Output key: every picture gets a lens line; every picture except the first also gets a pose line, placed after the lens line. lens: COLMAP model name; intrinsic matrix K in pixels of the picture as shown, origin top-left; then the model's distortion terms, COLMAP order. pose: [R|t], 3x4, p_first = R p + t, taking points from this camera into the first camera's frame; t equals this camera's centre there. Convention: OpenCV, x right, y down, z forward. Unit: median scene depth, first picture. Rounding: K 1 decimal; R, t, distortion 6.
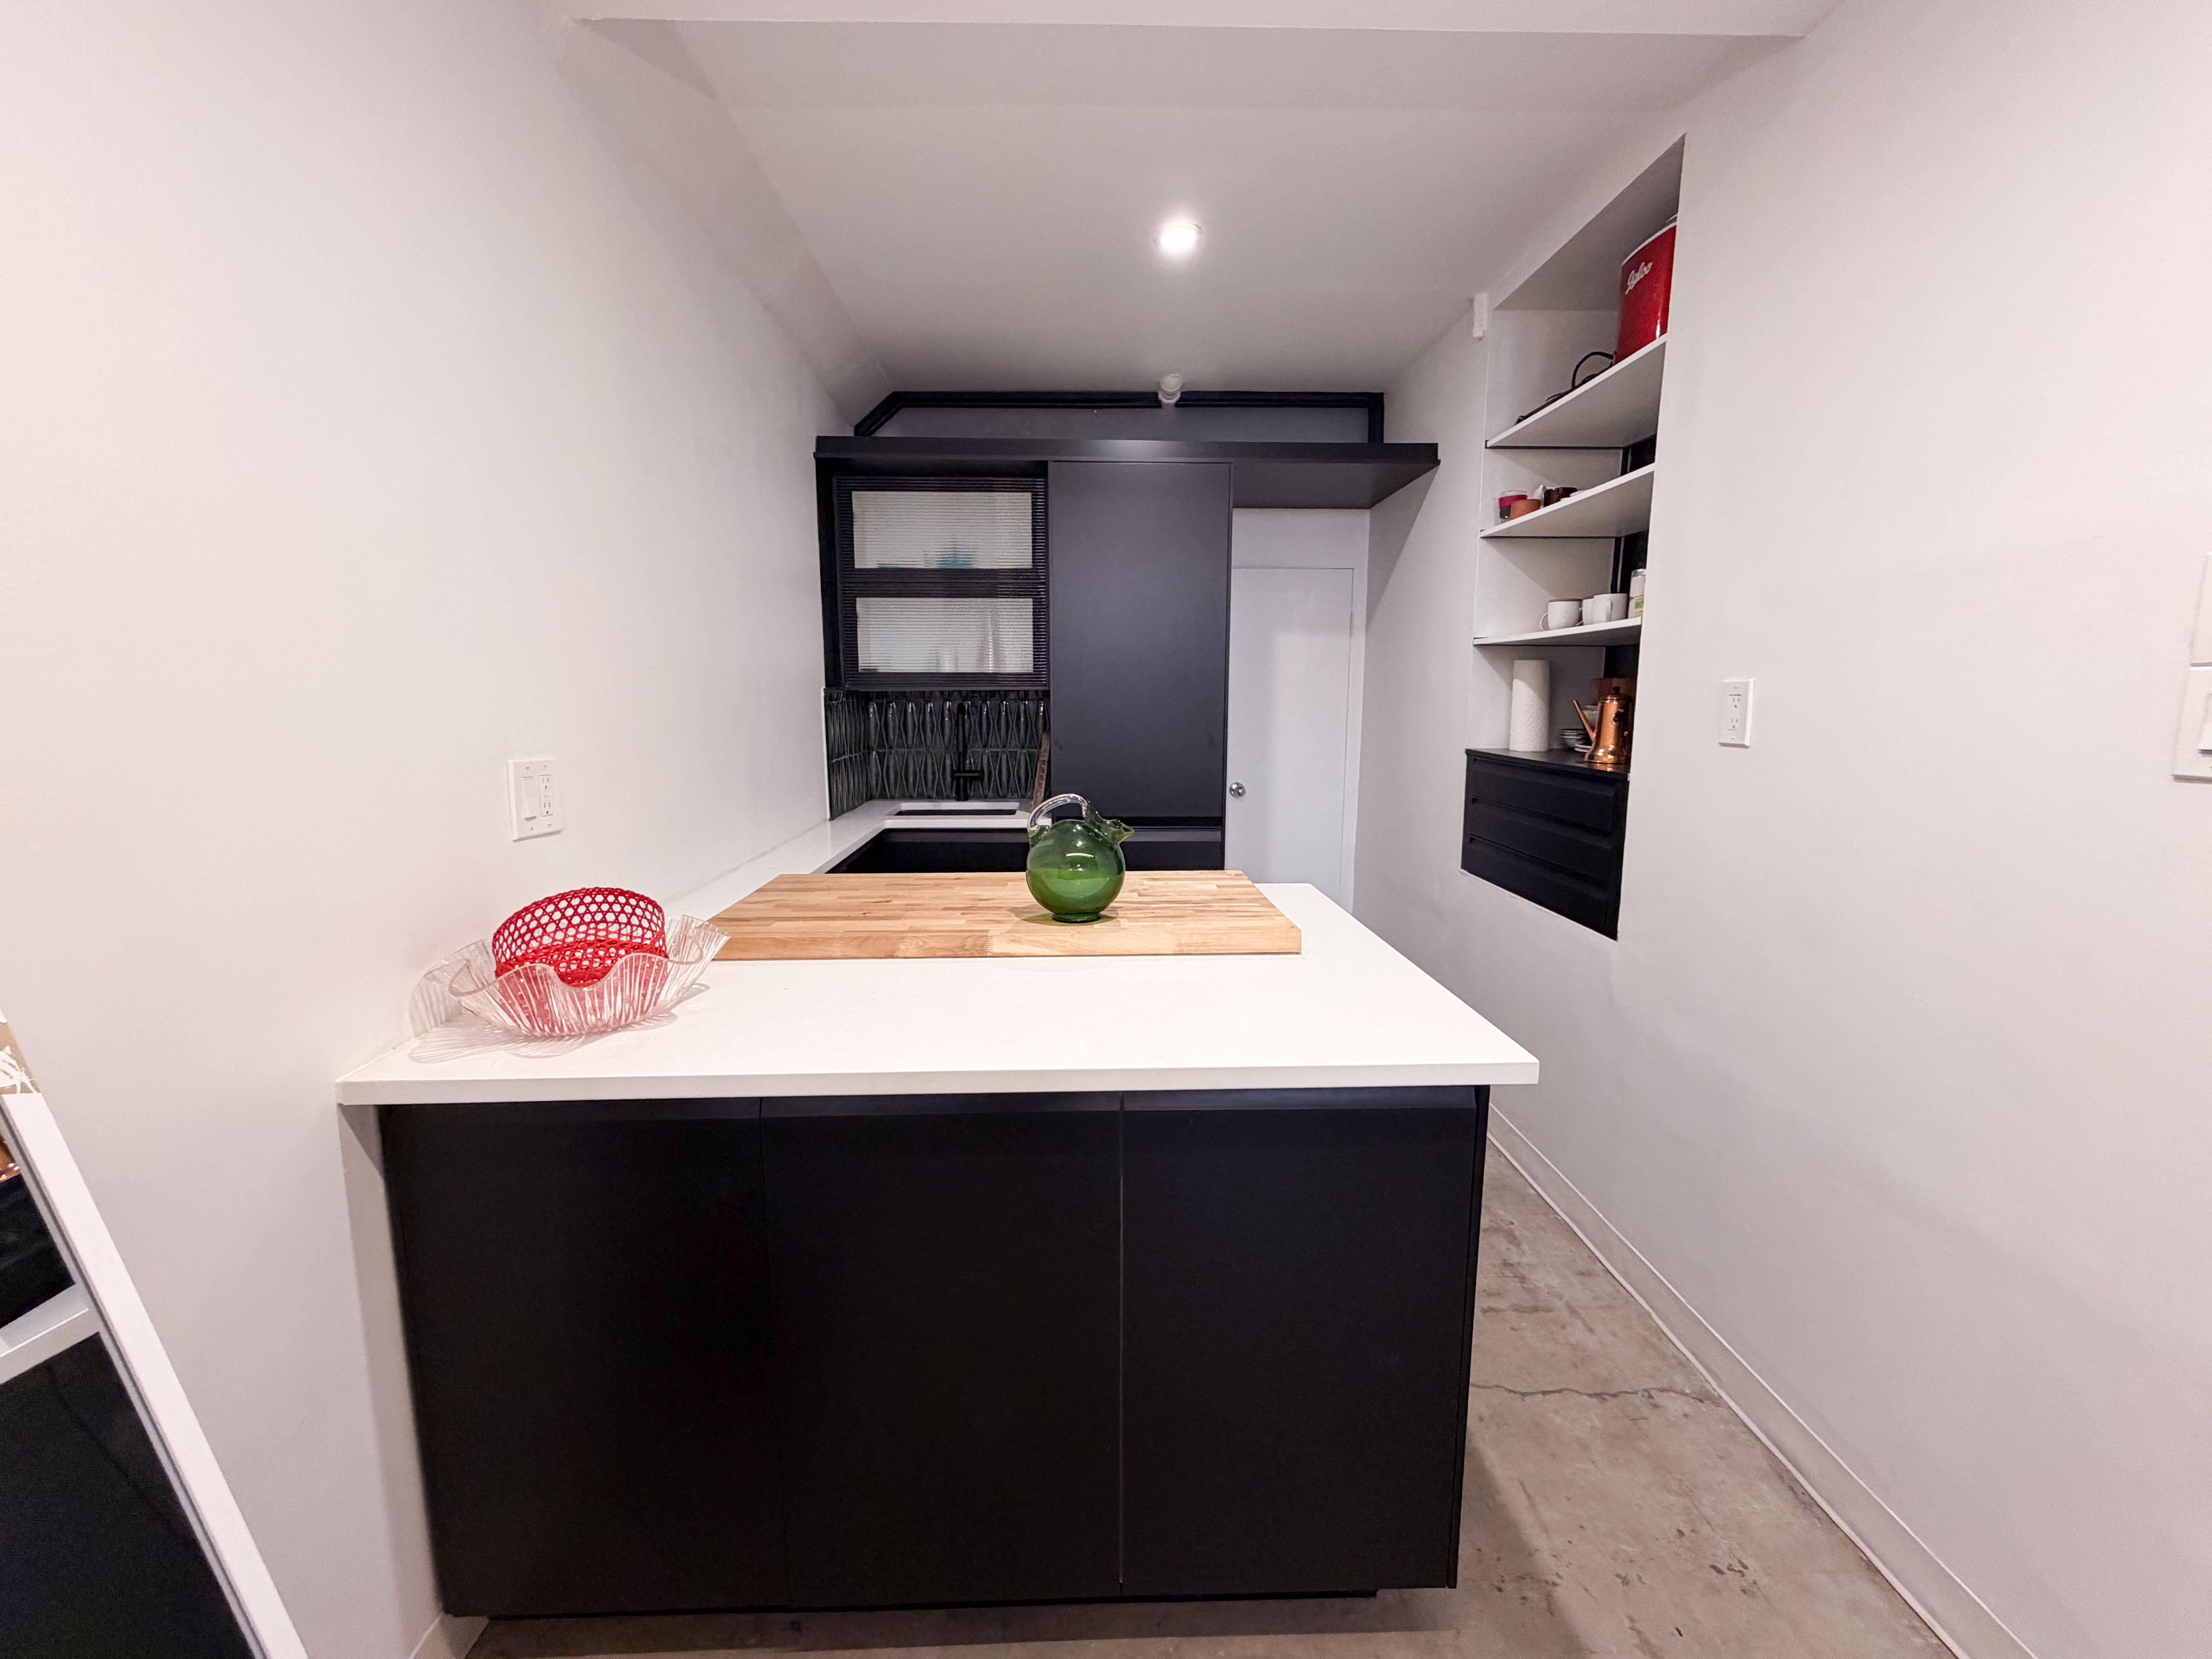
lens RADIAL K [[892.0, 0, 1100.4], [0, 892.0, 825.3], [0, 0, 1]] dist [0.001074, -0.000387]
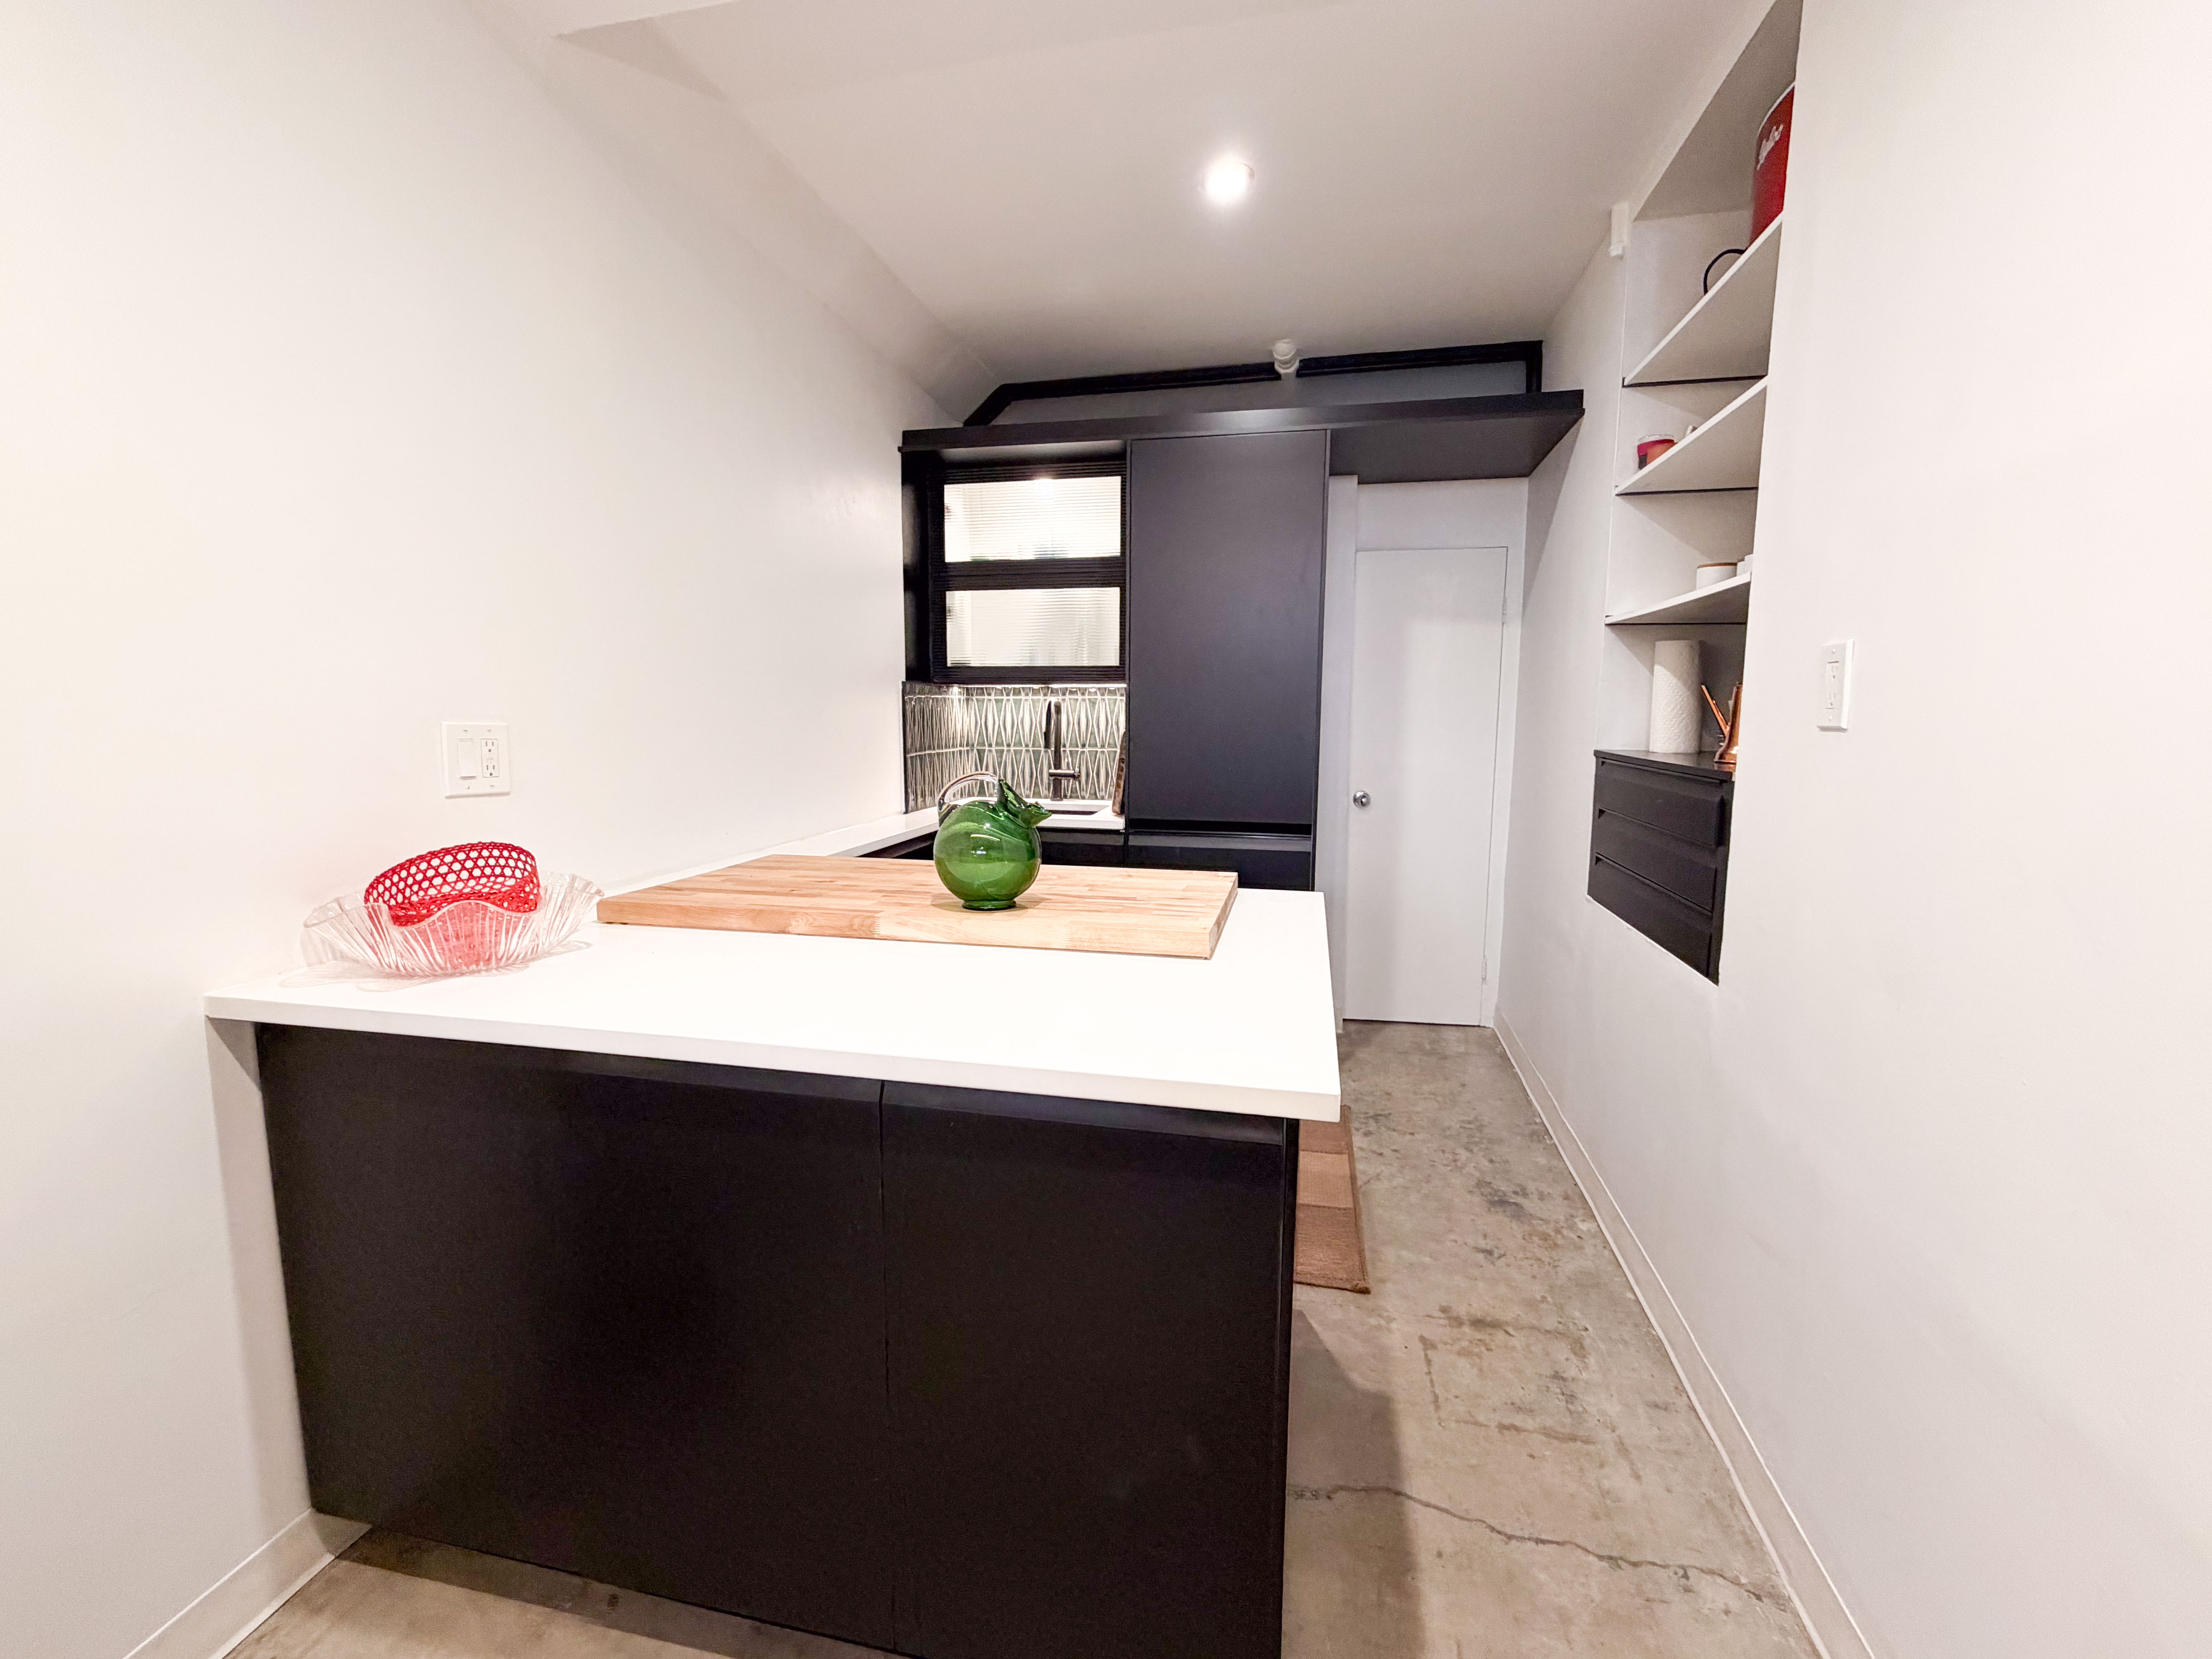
lens RADIAL K [[932.0, 0, 1104.4], [0, 932.0, 825.9], [0, 0, 1]] dist [0.000229, 0.000048]
pose [[0.969193, 0.035127, -0.243785, 0.260105], [-0.040626, 0.999020, -0.017564, 0.026606], [0.242930, 0.026927, 0.969670, 0.073461]]
